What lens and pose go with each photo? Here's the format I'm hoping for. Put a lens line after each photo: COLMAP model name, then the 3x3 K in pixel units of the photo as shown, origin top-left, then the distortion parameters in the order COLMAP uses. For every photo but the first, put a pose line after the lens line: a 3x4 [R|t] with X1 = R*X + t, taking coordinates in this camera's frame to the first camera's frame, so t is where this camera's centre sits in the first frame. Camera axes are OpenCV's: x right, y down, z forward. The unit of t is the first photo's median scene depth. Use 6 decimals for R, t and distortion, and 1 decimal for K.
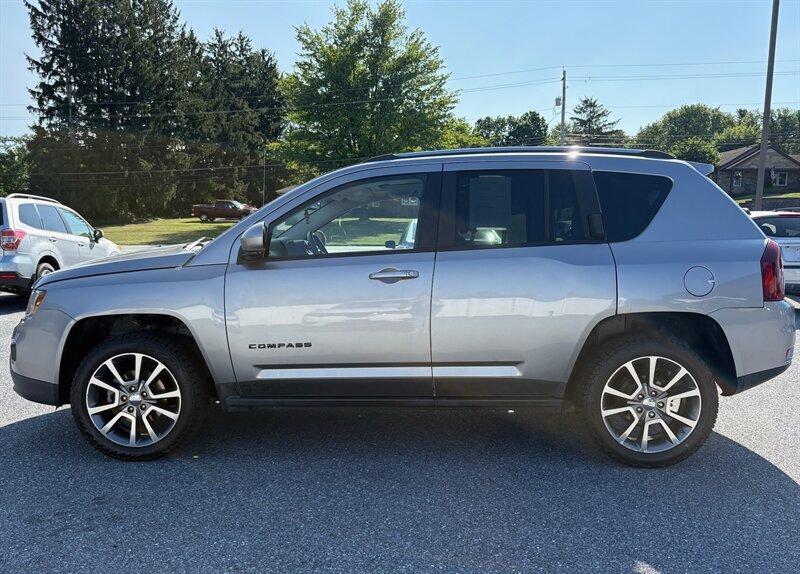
lens RADIAL K [[657.1, 0, 385.5], [0, 657.1, 305.9], [0, 0, 1]] dist [-0.001491, 0.014300]
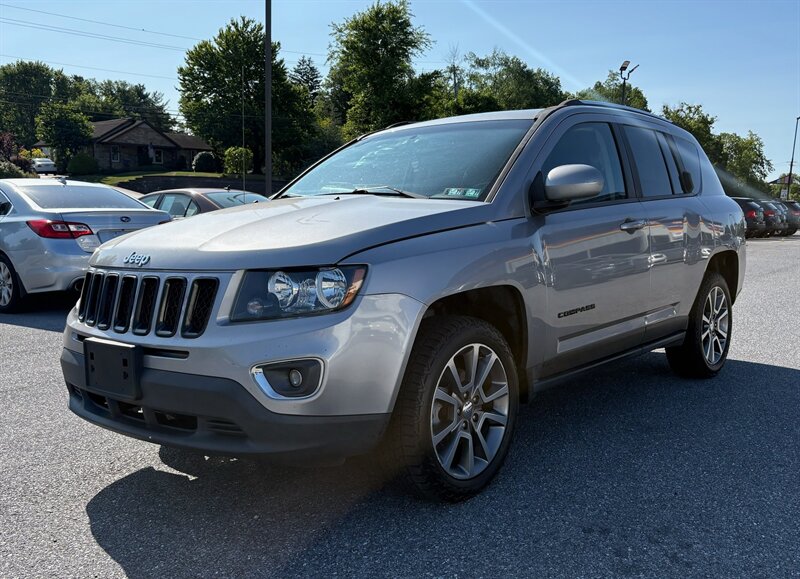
lens RADIAL K [[753.8, 0, 420.8], [0, 753.8, 303.3], [0, 0, 1]] dist [0.005422, 0.012251]
pose [[0.603999, -0.093365, 0.791497, -1.042750], [0.087881, 0.994861, 0.050291, -0.016803], [-0.792125, 0.039181, 0.609100, 0.541270]]
